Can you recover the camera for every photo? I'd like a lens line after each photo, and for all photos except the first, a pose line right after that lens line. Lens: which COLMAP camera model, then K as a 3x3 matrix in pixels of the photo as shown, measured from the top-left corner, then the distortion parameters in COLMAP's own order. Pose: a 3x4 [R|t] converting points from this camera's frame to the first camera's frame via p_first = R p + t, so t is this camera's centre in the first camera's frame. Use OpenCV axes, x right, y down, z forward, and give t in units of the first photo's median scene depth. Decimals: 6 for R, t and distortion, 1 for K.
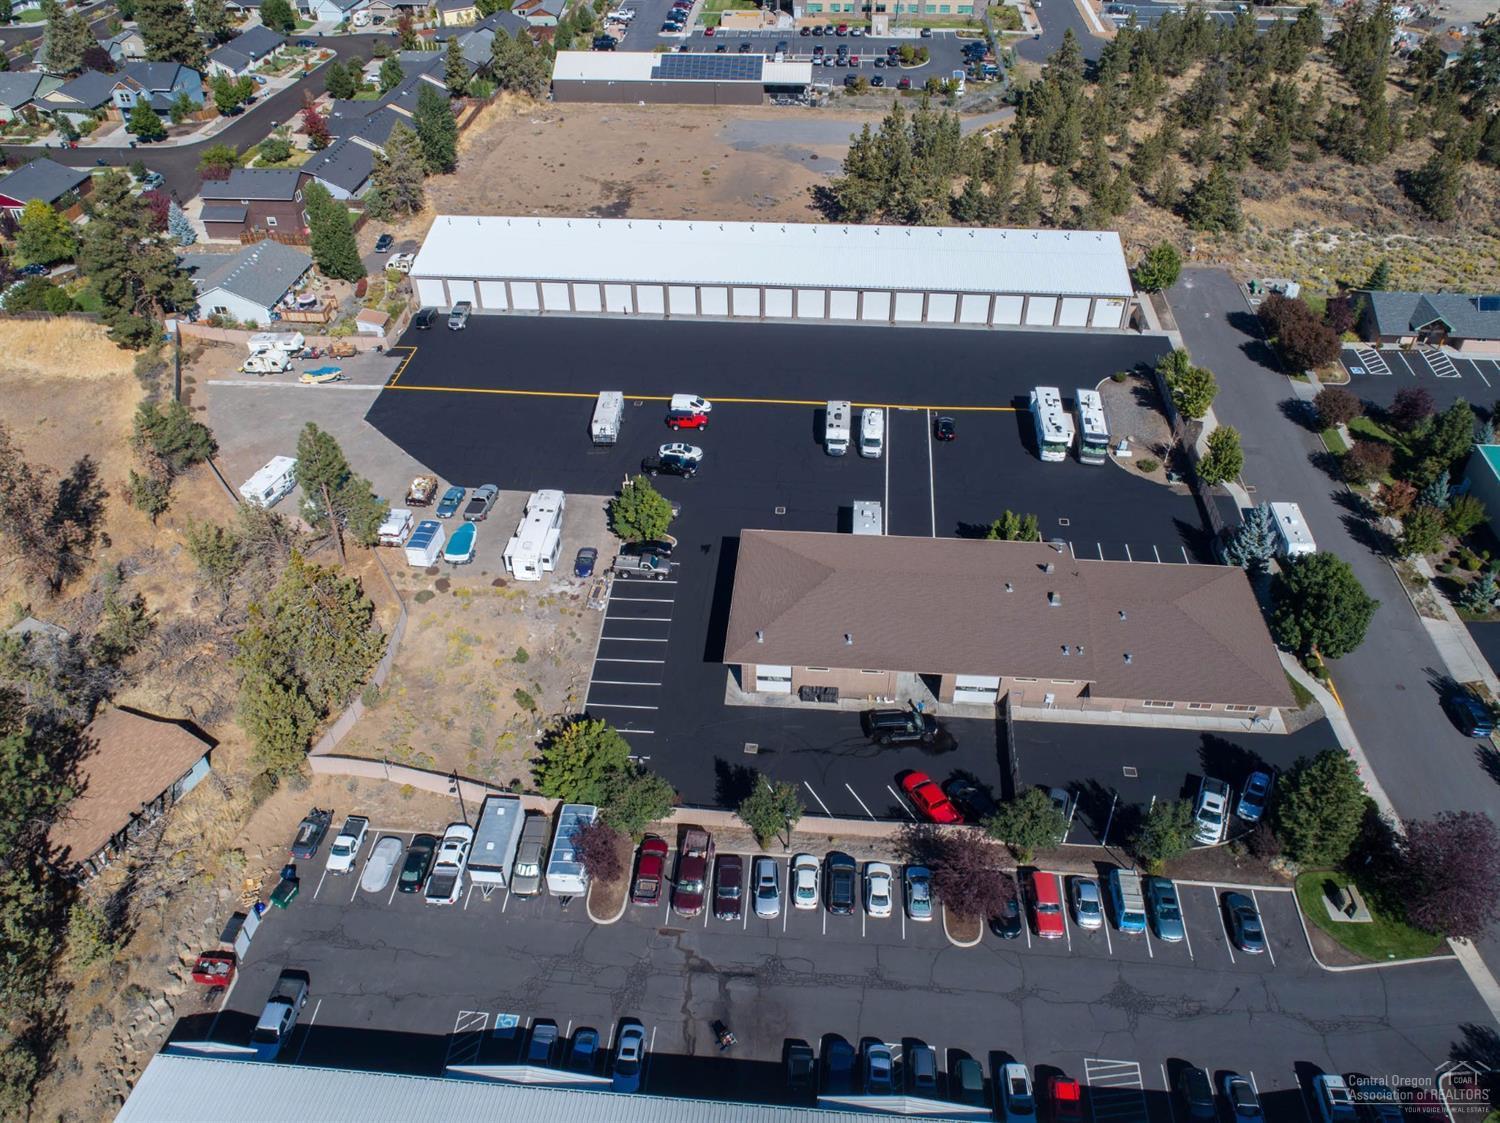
lens RADIAL K [[1136.1, 0, 750.0], [0, 1136.1, 561.5], [0, 0, 1]] dist [-0.021696, 0.008854]
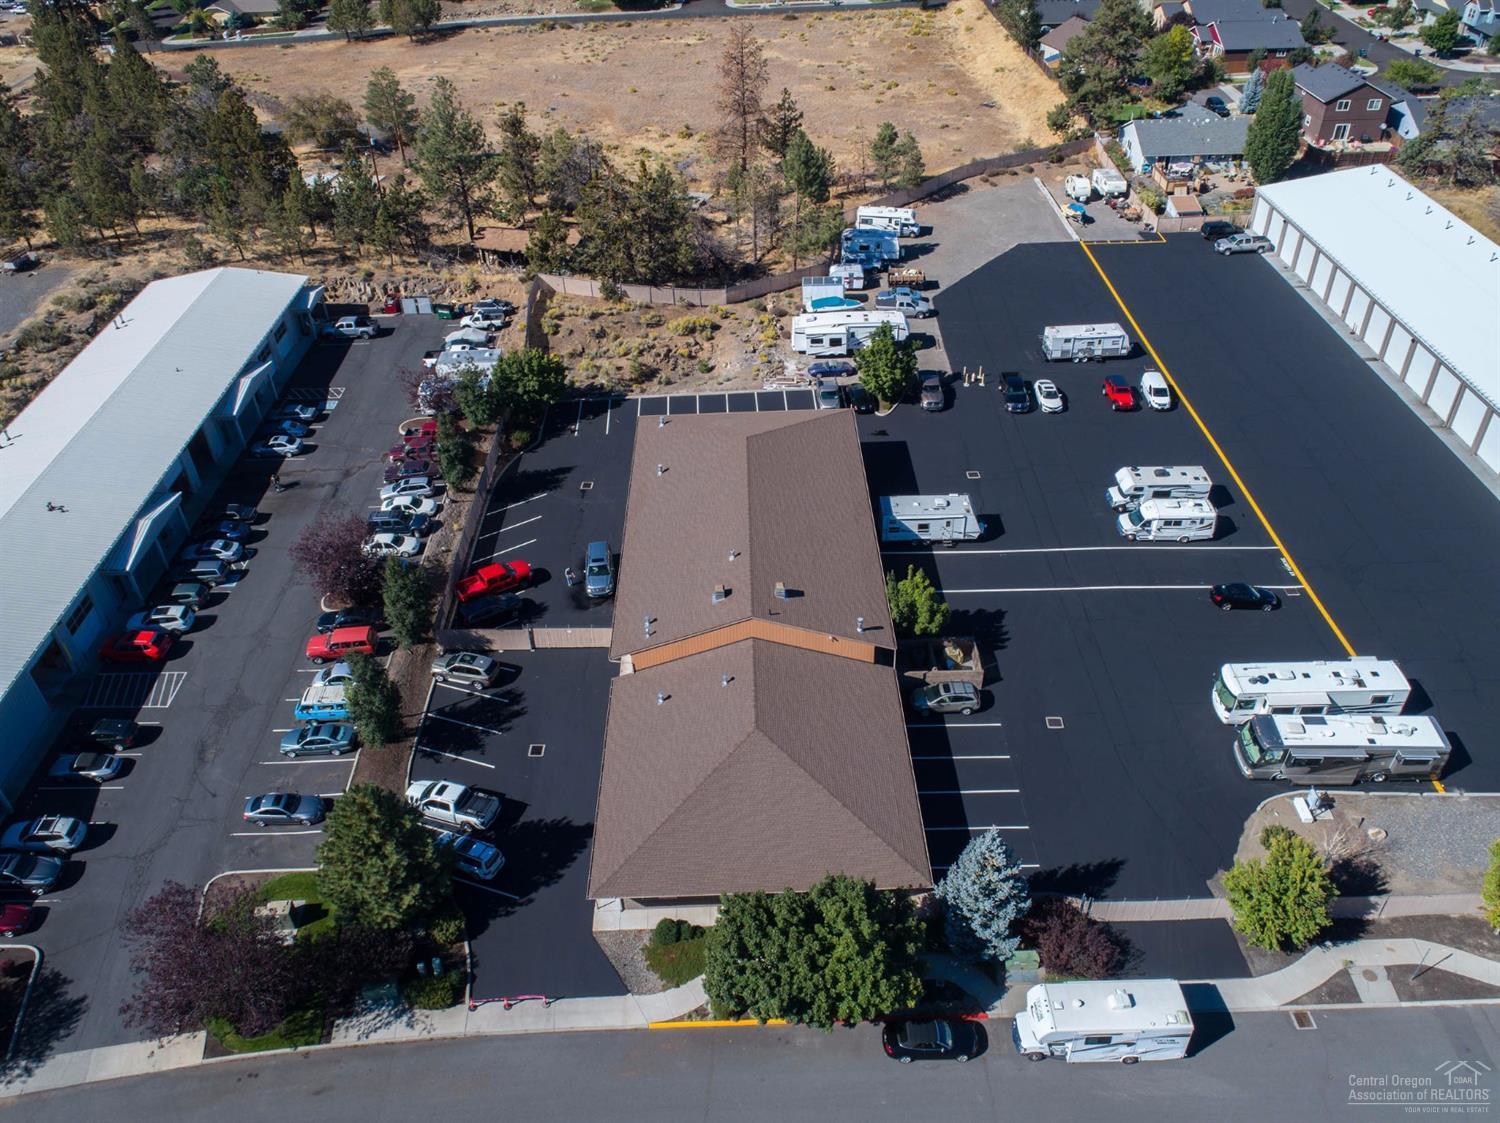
lens RADIAL K [[1136.1, 0, 750.0], [0, 1136.1, 561.5], [0, 0, 1]] dist [-0.021696, 0.008854]
pose [[0.097735, 0.606272, -0.789229, 0.619997], [-0.607663, 0.664390, 0.435122, -0.233495], [0.788158, 0.437058, 0.433343, 0.495463]]
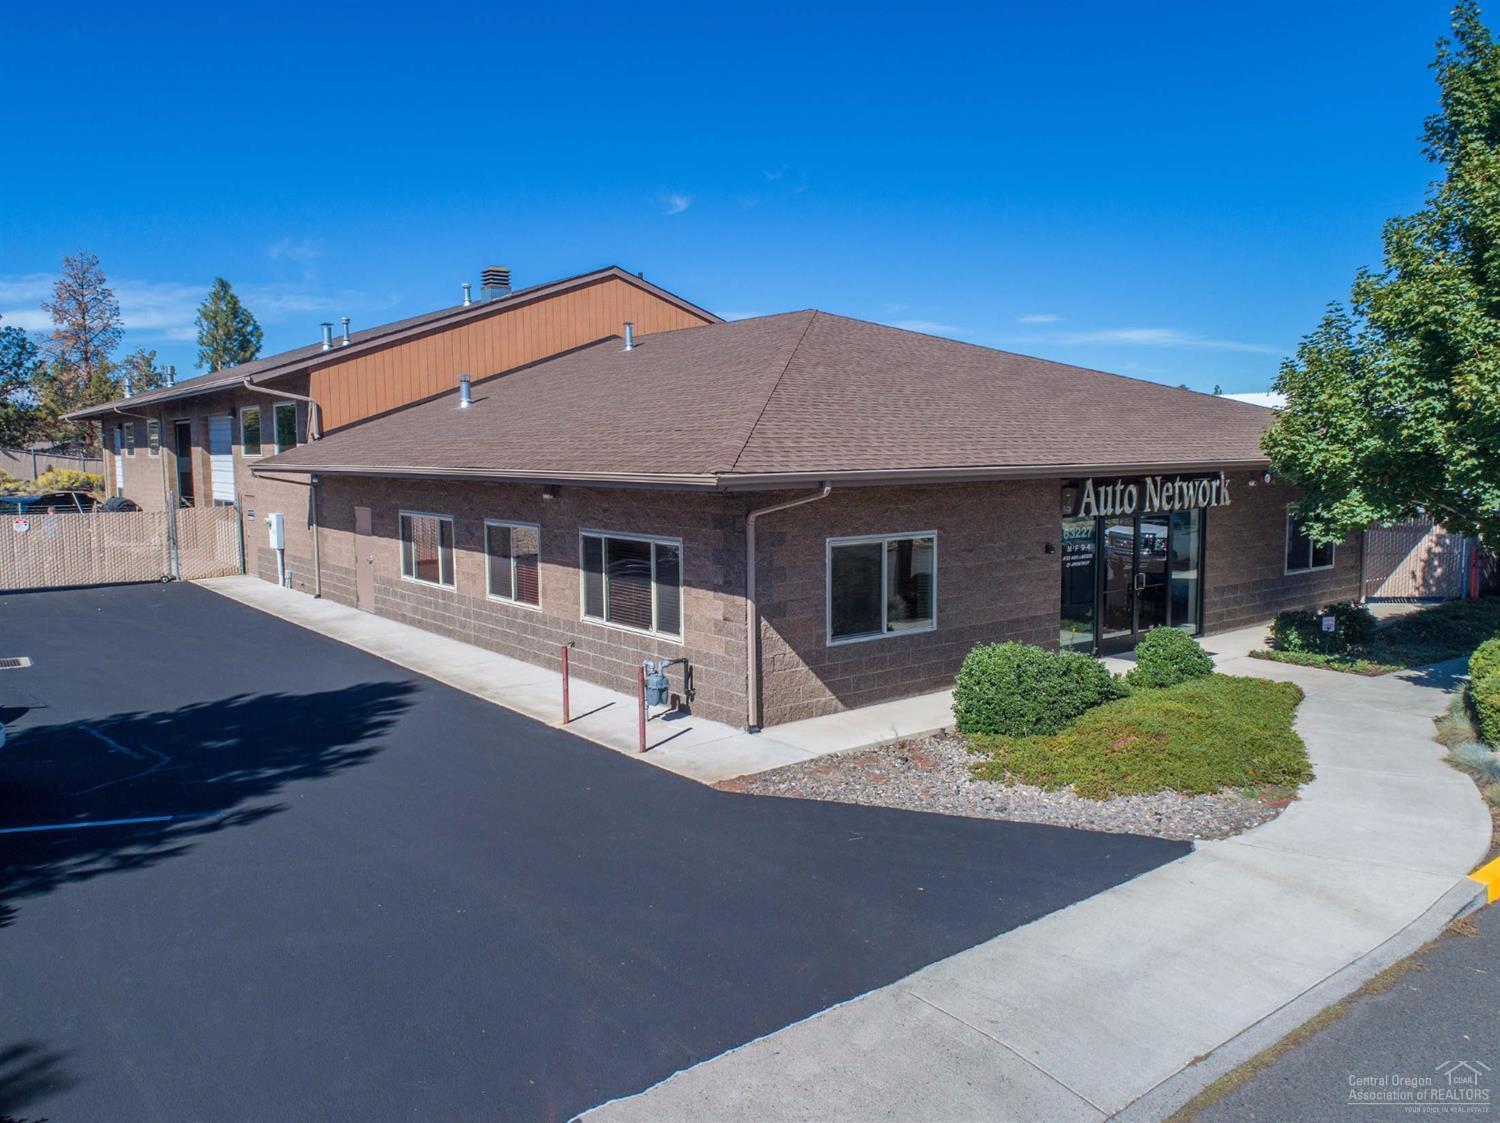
lens RADIAL K [[1136.1, 0, 750.0], [0, 1136.1, 561.5], [0, 0, 1]] dist [-0.021696, 0.008854]
pose [[0.673951, 0.070634, -0.735392, 0.400857], [-0.458280, 0.820725, -0.341161, 0.122109], [0.579457, 0.566941, 0.585498, 0.655732]]
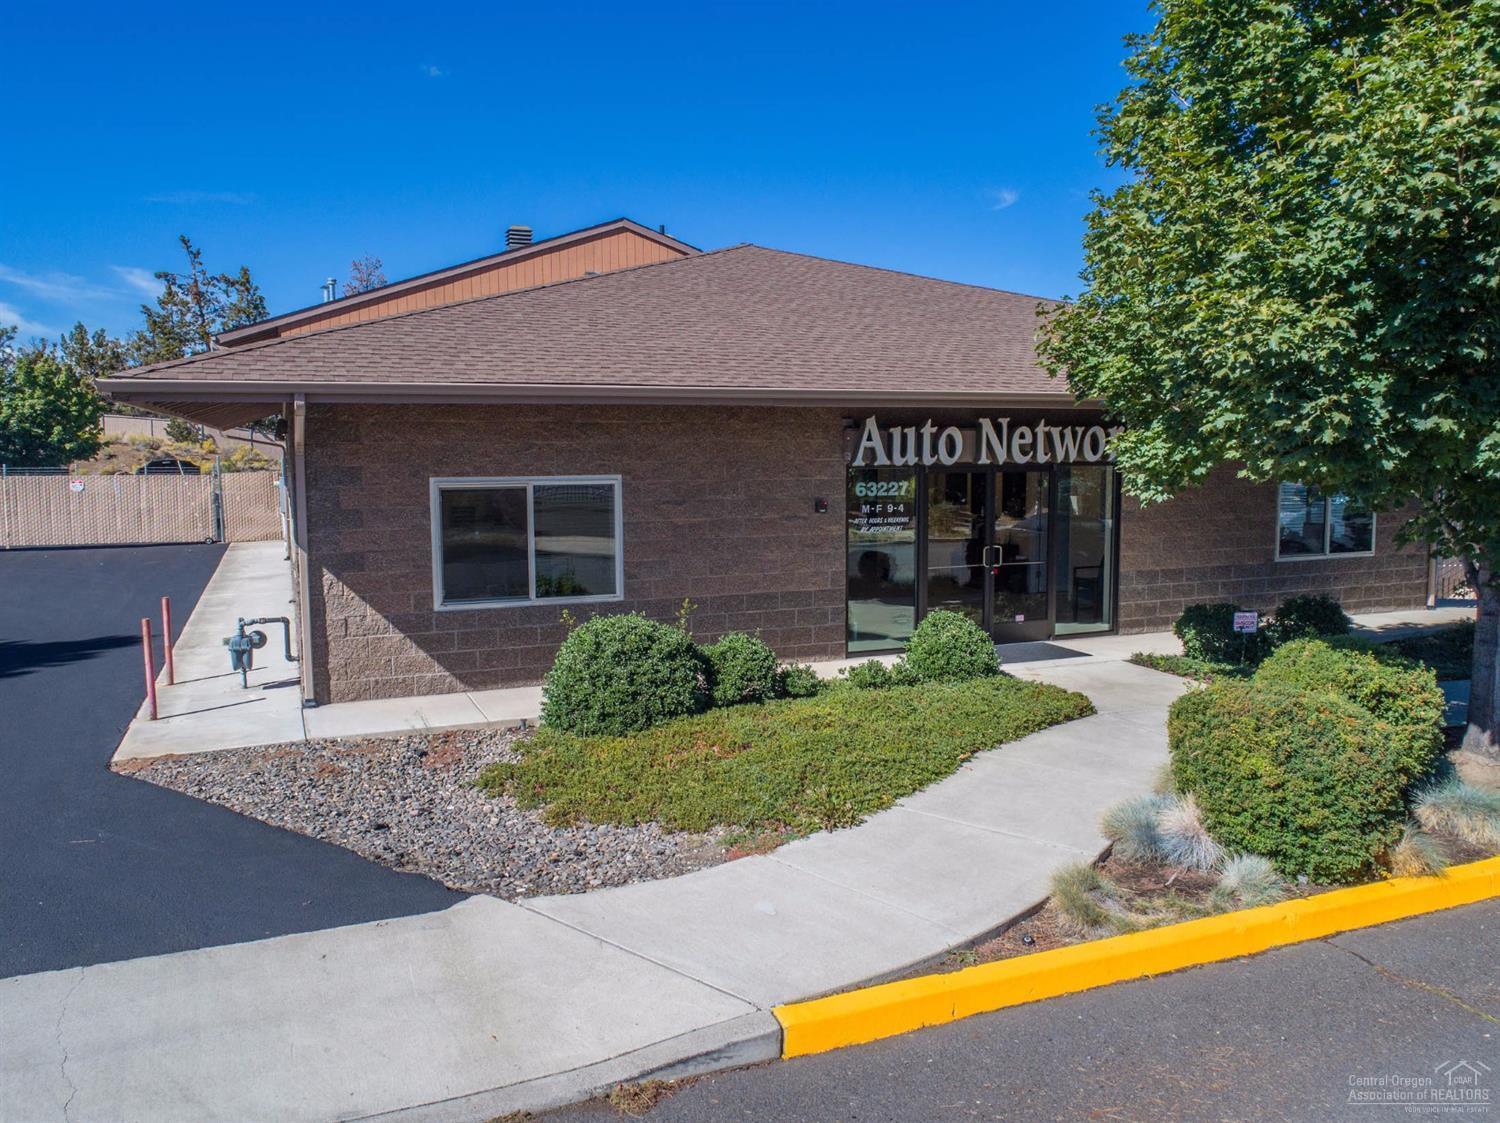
lens RADIAL K [[1136.1, 0, 750.0], [0, 1136.1, 561.5], [0, 0, 1]] dist [-0.021696, 0.008854]
pose [[0.454025, 0.090145, -0.886417, 0.415142], [-0.556838, 0.805354, -0.203312, 0.091074], [0.695552, 0.585900, 0.415847, 0.703874]]
